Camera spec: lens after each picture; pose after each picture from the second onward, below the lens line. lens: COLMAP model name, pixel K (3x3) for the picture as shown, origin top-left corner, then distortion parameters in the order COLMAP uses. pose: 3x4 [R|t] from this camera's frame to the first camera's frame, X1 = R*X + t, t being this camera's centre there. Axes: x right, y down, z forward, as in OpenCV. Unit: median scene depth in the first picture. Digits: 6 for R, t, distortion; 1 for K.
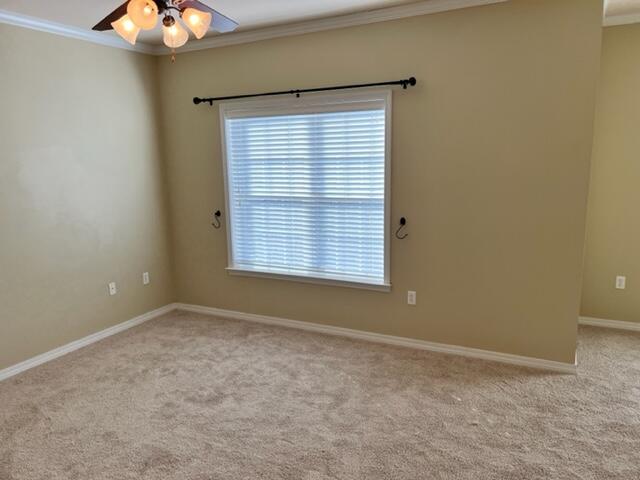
lens RADIAL K [[489.9, 0, 320.0], [0, 489.9, 240.0], [0, 0, 1]] dist [0.121053, -0.142999]
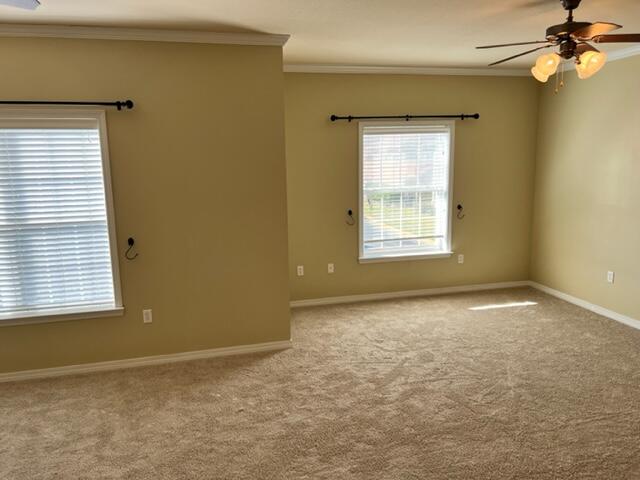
lens RADIAL K [[472.2, 0, 320.0], [0, 472.2, 240.0], [0, 0, 1]] dist [-0.002140, 0.002629]
pose [[0.755296, -0.097251, 0.648128, -0.165564], [0.121964, 0.992511, 0.006795, -0.000608], [-0.643935, 0.073916, 0.761501, 0.029902]]
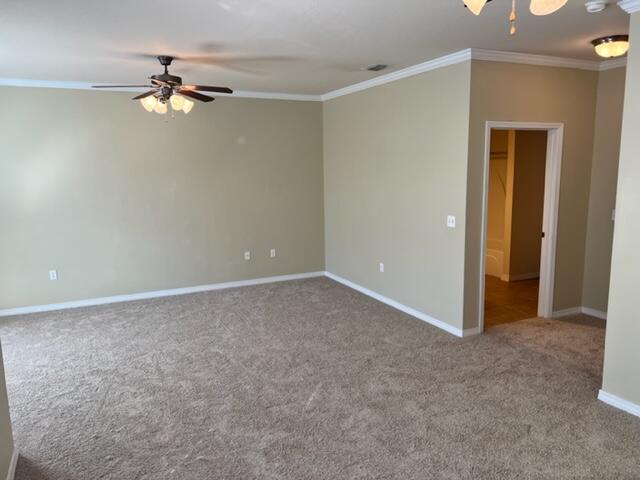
lens RADIAL K [[489.9, 0, 320.0], [0, 489.9, 240.0], [0, 0, 1]] dist [0.121053, -0.142999]
pose [[-0.795075, -0.054189, 0.604086, -0.338803], [0.149838, 0.947578, 0.282212, -0.209272], [-0.587711, 0.314895, -0.745276, 1.121300]]
